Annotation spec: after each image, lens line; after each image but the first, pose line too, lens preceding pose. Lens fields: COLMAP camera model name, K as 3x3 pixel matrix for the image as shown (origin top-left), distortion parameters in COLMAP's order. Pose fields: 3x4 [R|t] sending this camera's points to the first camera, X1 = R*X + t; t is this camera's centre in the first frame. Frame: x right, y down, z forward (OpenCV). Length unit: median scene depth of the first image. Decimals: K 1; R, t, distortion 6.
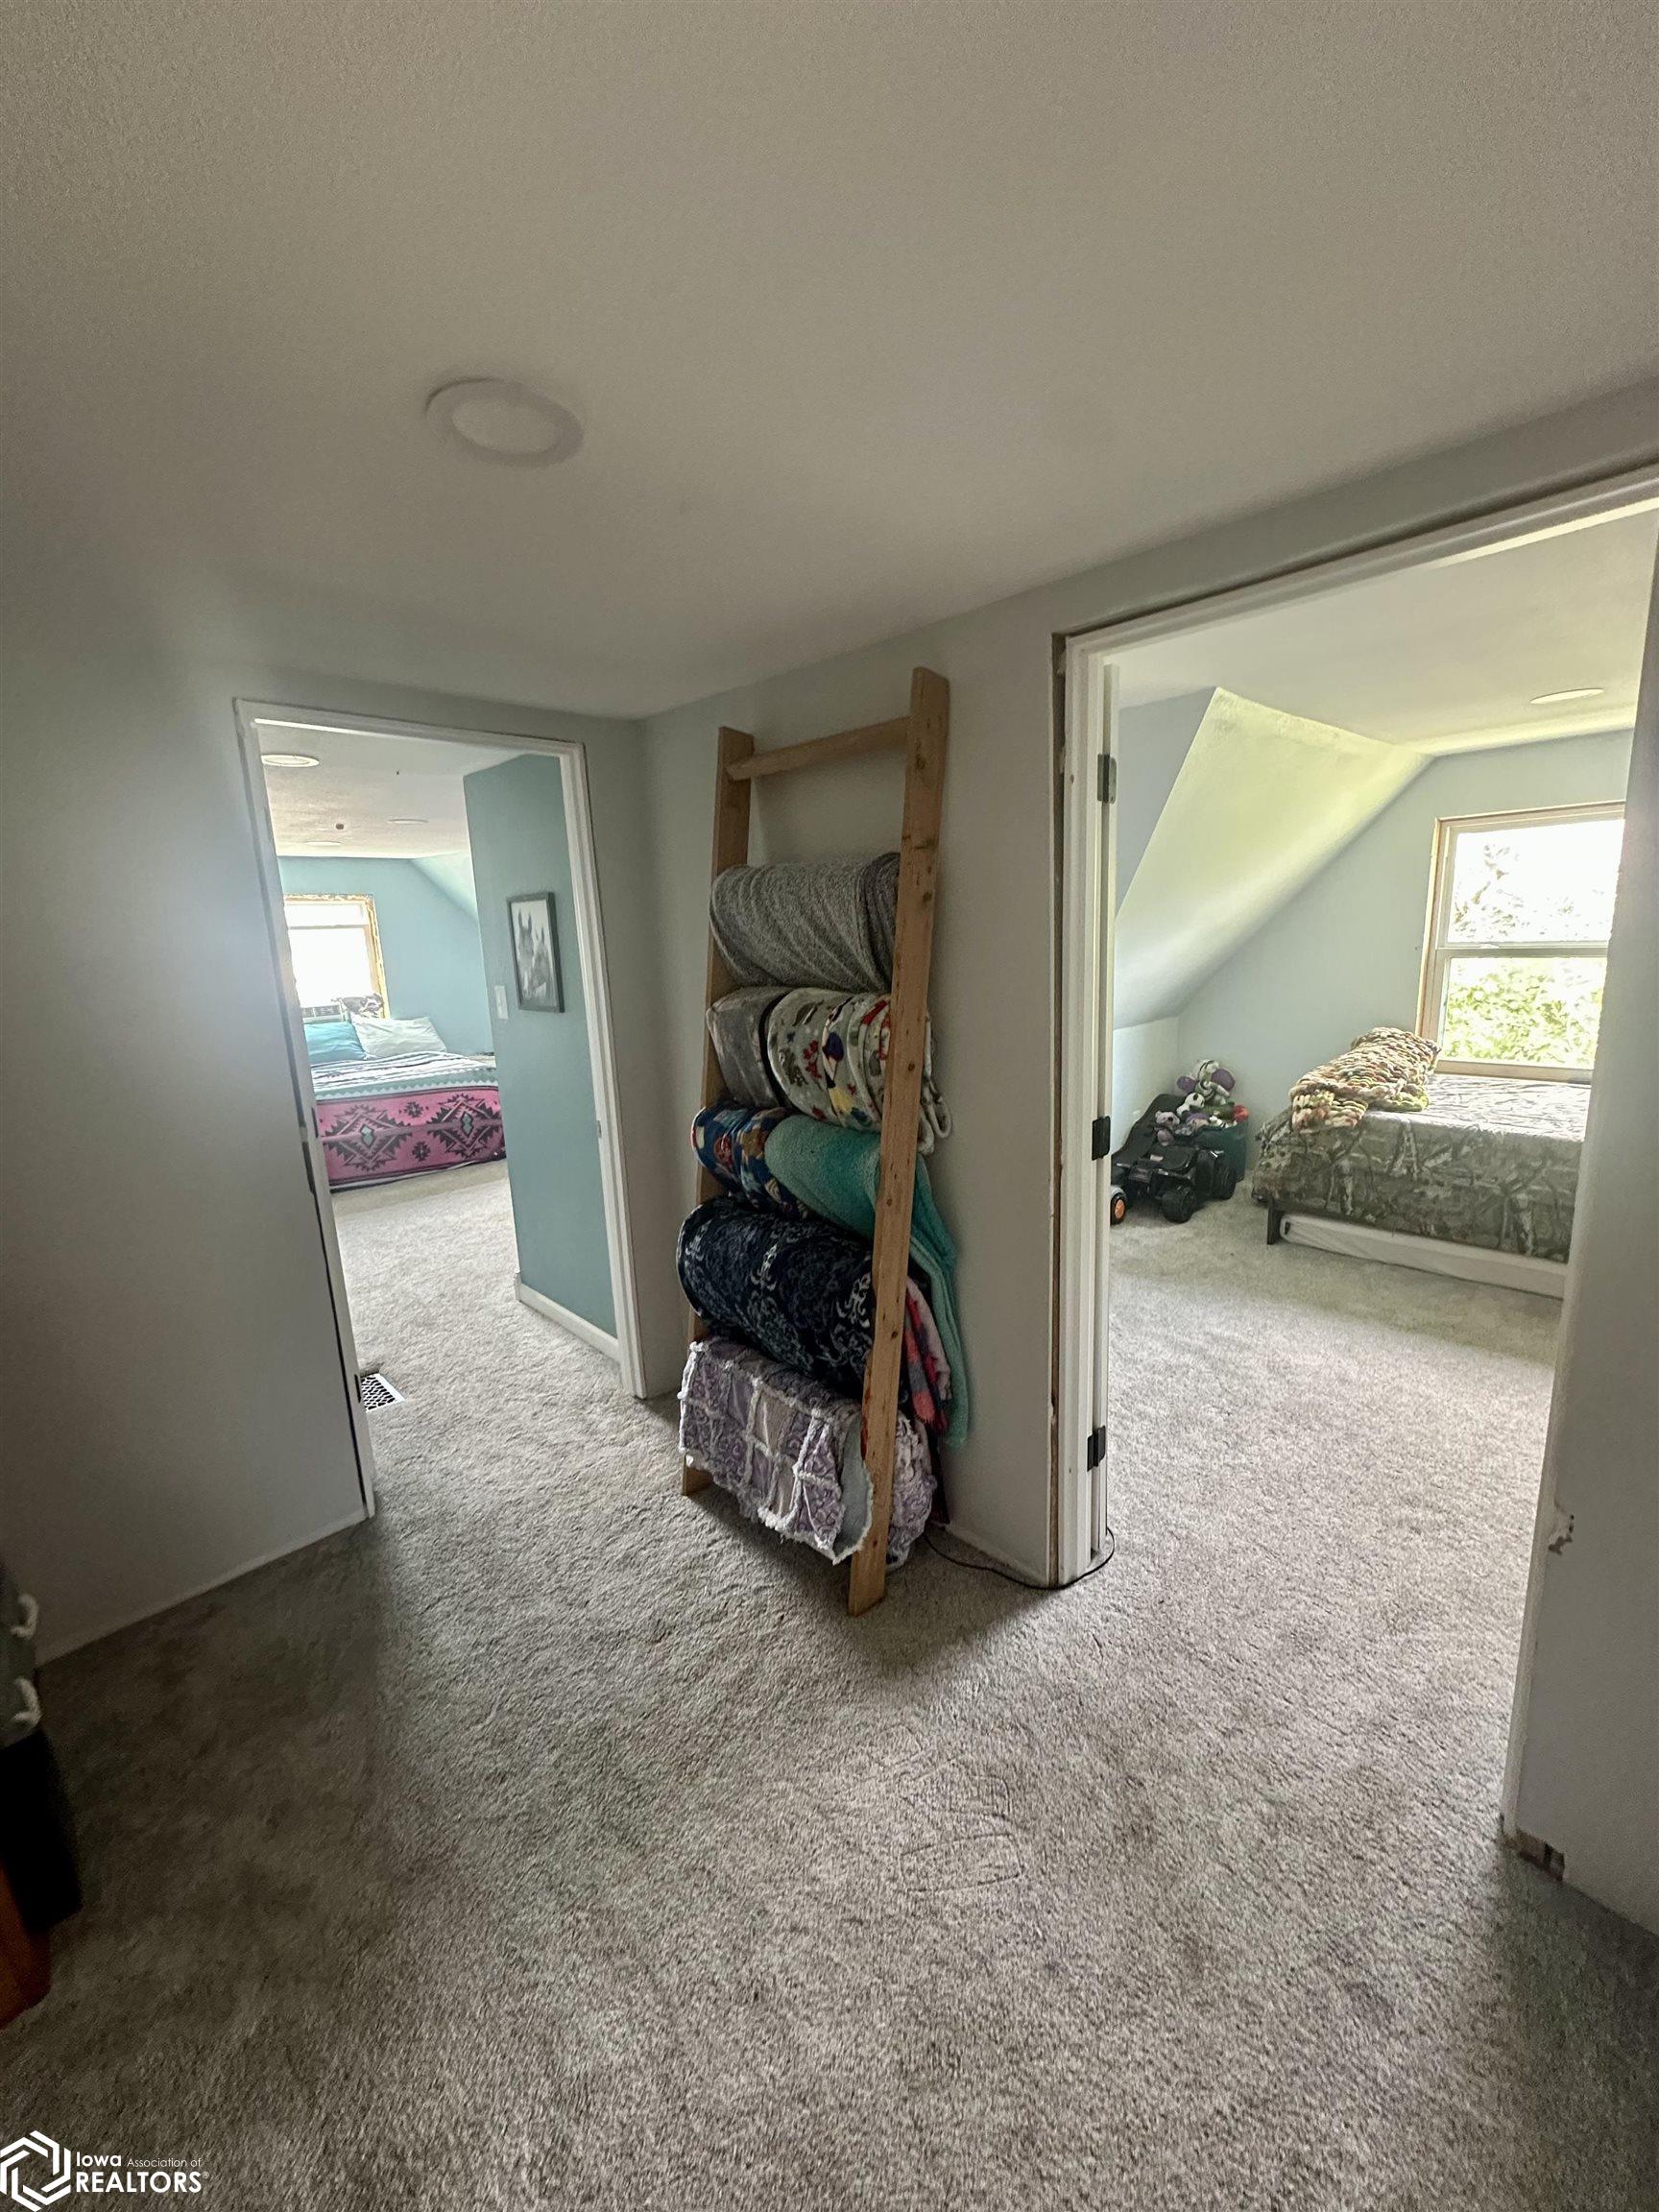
lens RADIAL K [[881.3, 0, 827.0], [0, 881.3, 1105.3], [0, 0, 1]] dist [-0.001884, 0.000501]
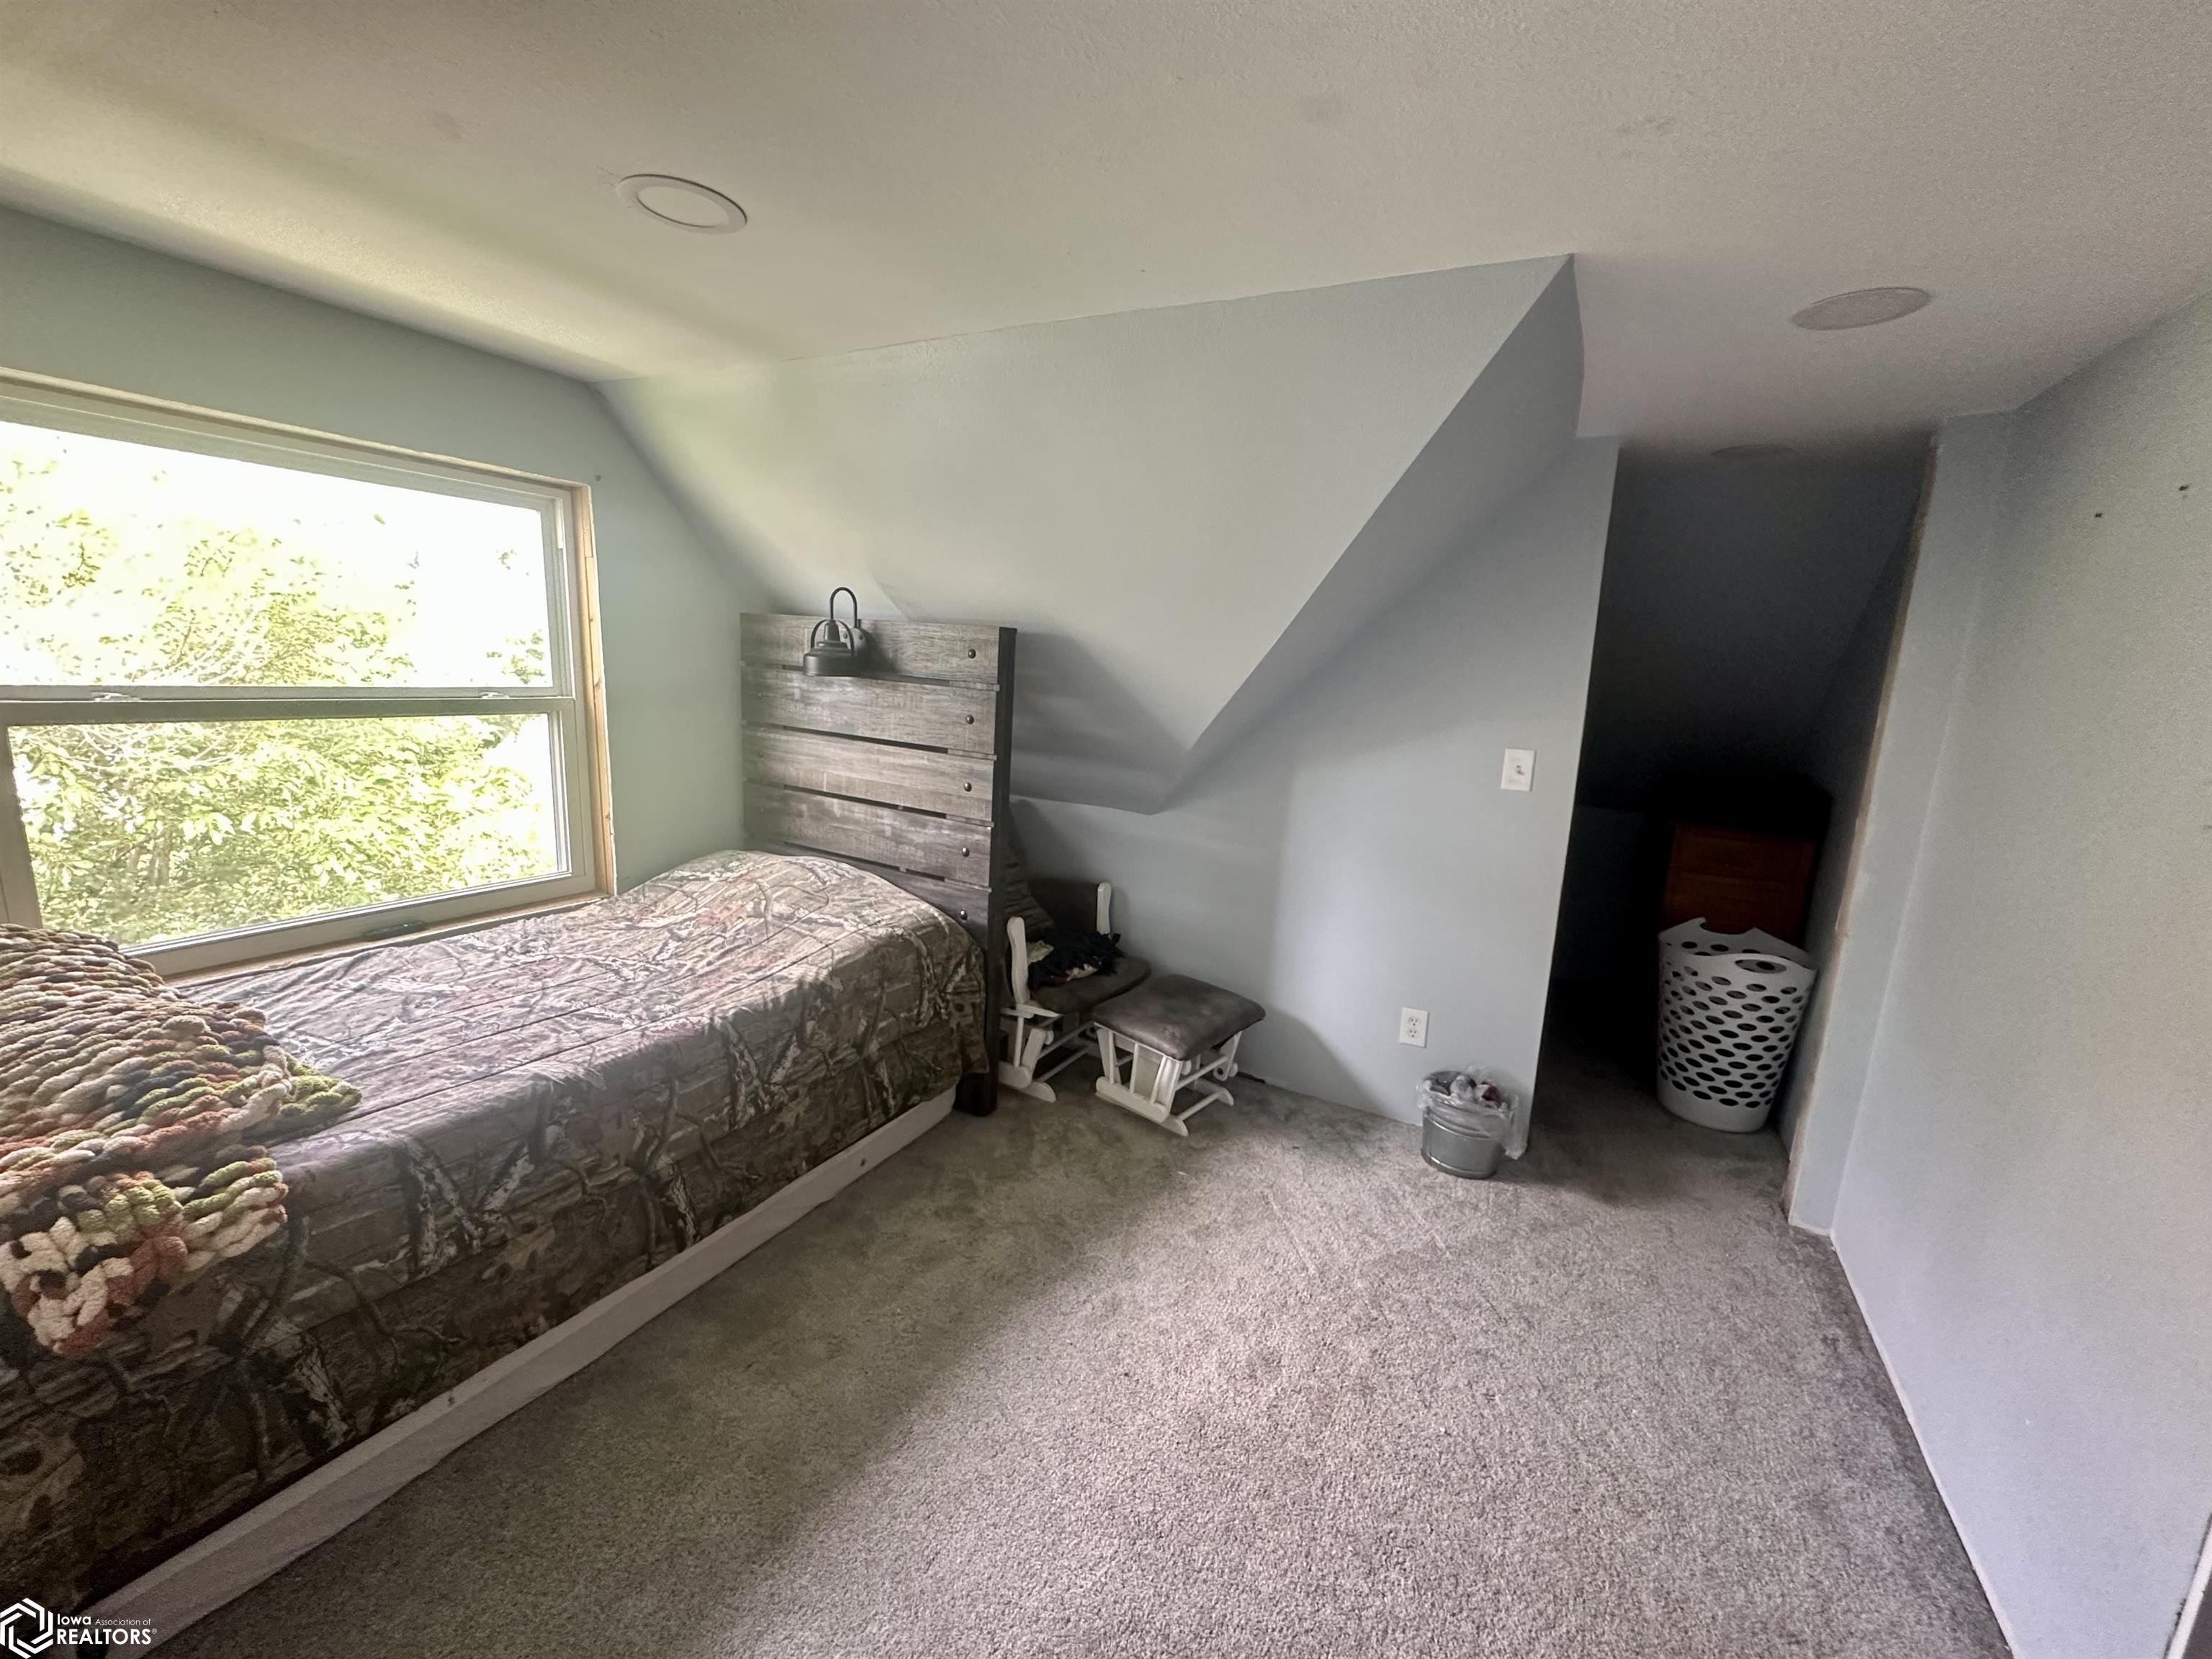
lens RADIAL K [[881.3, 0, 1109.7], [0, 881.3, 834.8], [0, 0, 1]] dist [-0.001884, 0.000501]
pose [[-0.299923, -0.153656, 0.941507, 0.189739], [0.151137, 0.966824, 0.205934, -0.142512], [-0.941915, 0.204061, -0.266749, 0.728483]]
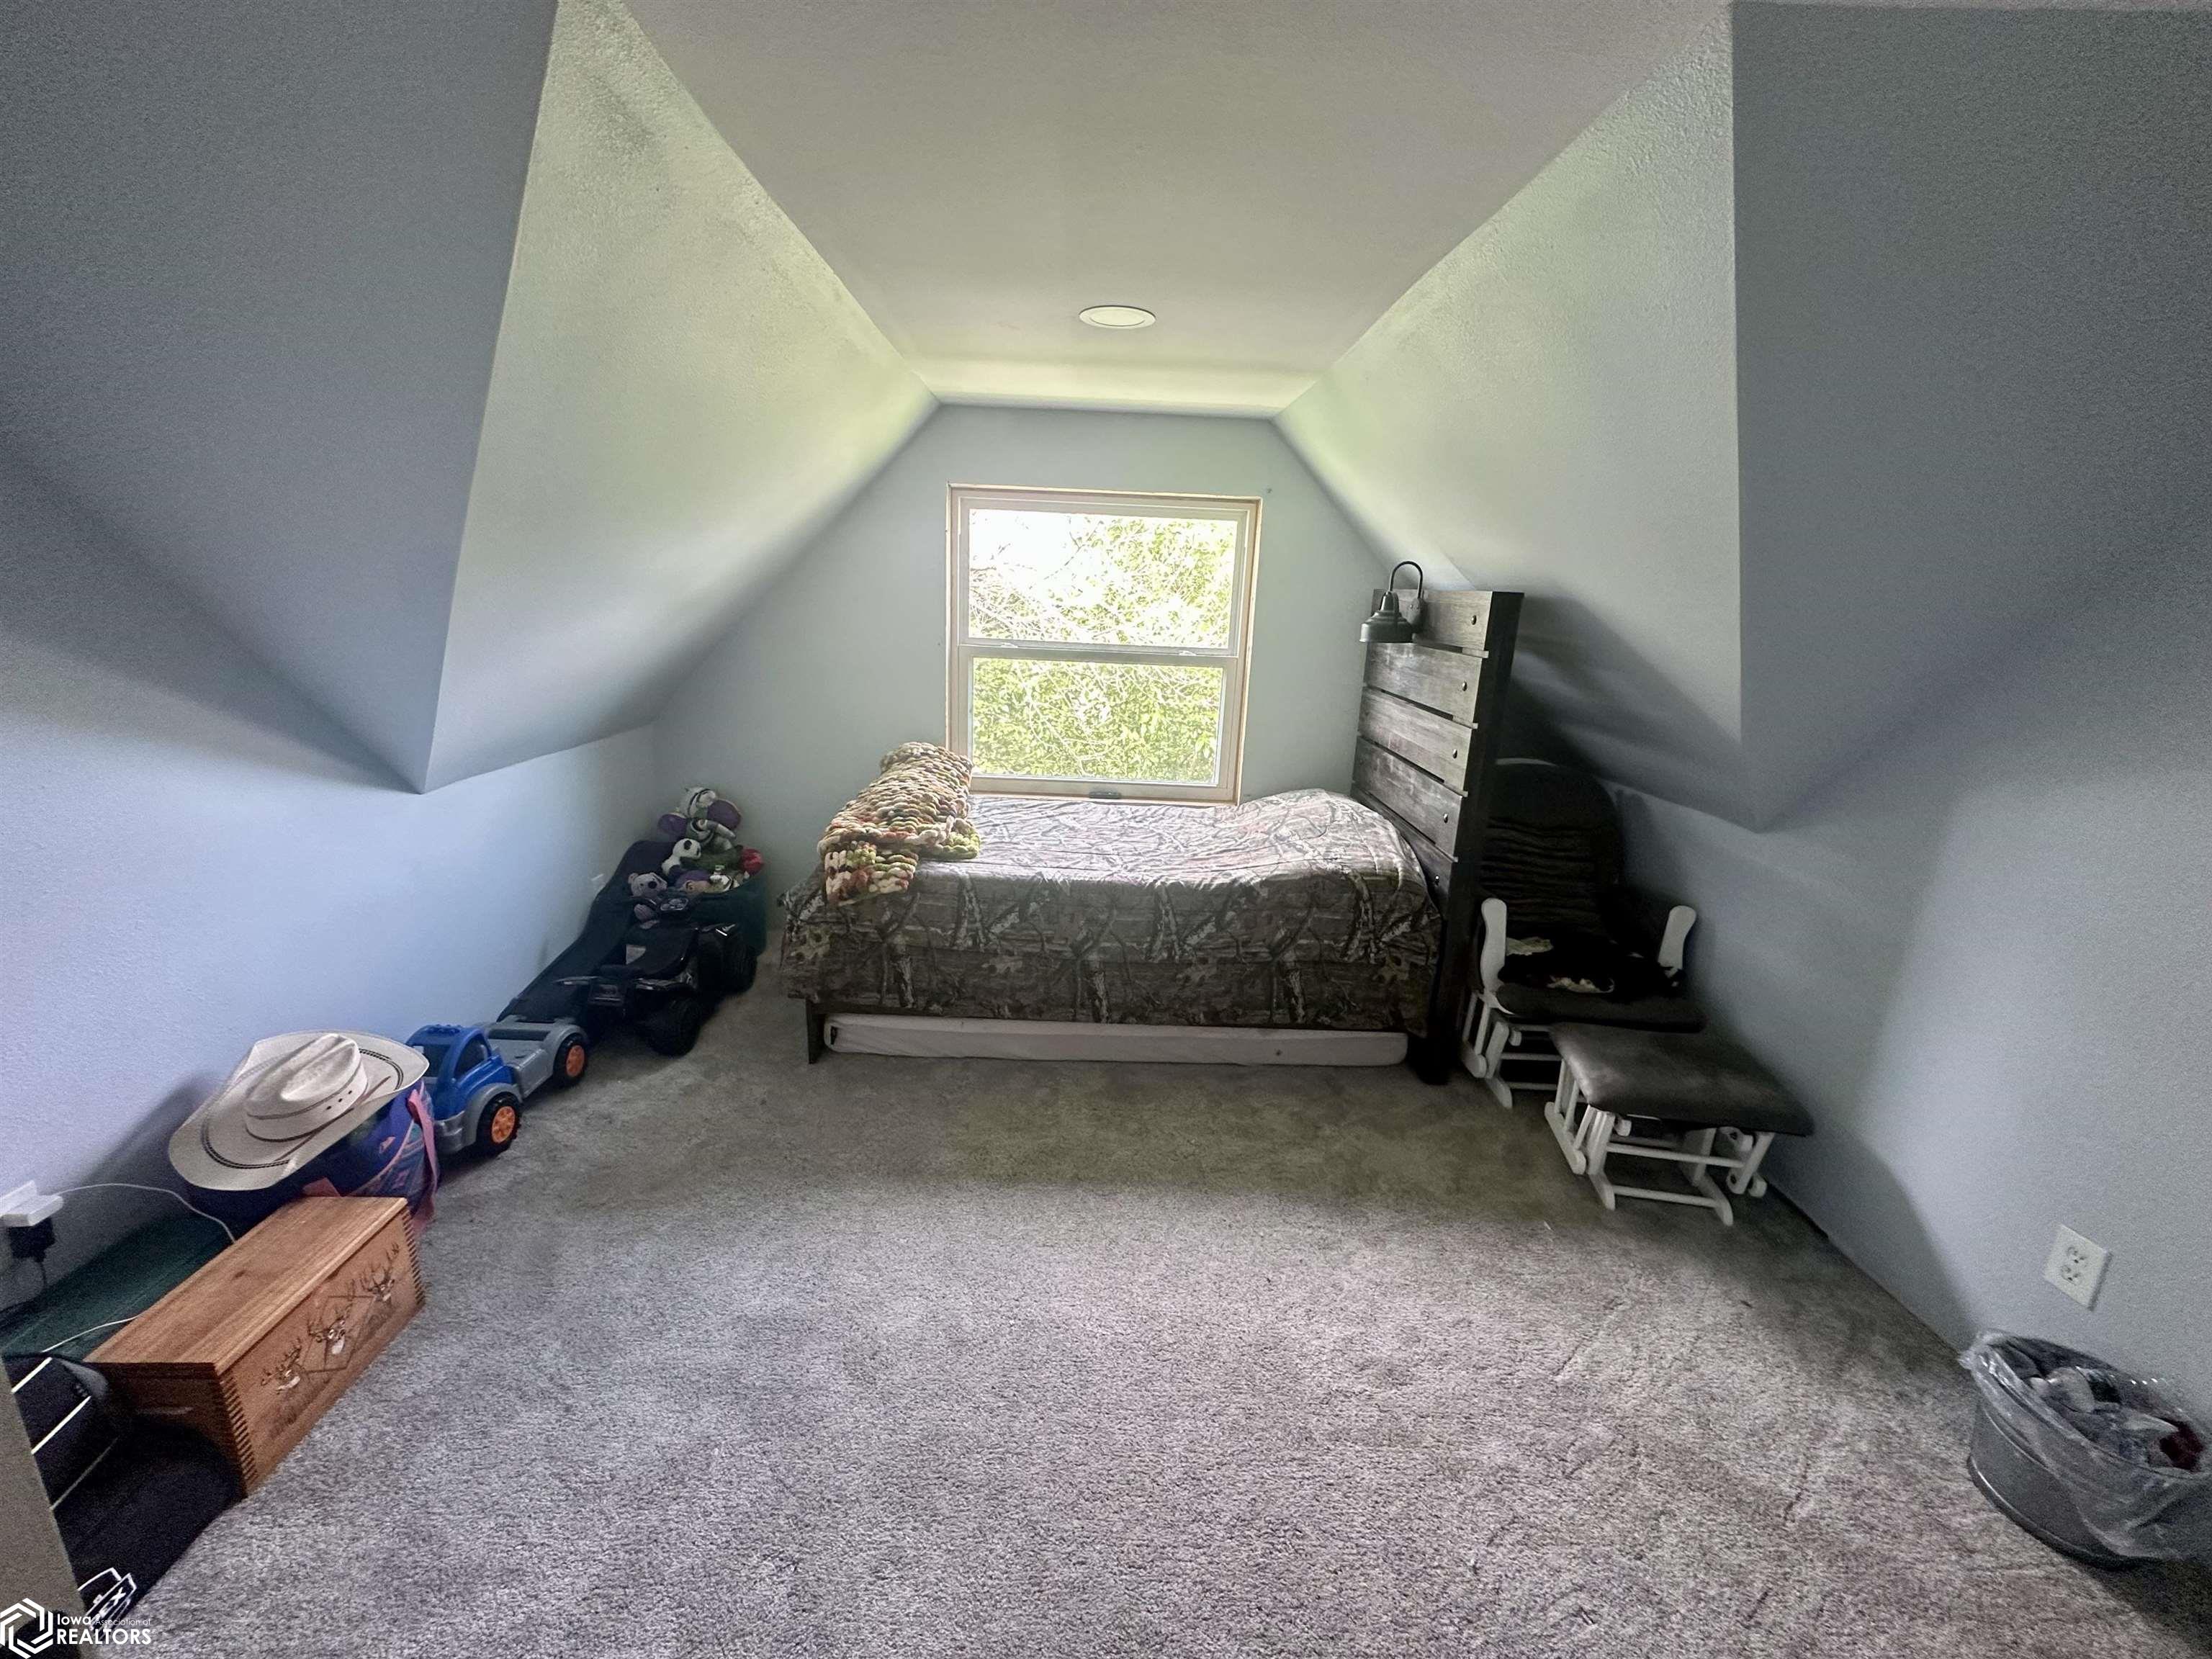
lens RADIAL K [[881.3, 0, 1101.5], [0, 881.3, 833.2], [0, 0, 1]] dist [-0.001884, 0.000501]
pose [[0.681635, -0.113611, 0.722818, 0.180851], [0.072255, 0.993495, 0.088017, -0.072791], [-0.728116, -0.007768, 0.685410, 0.369845]]
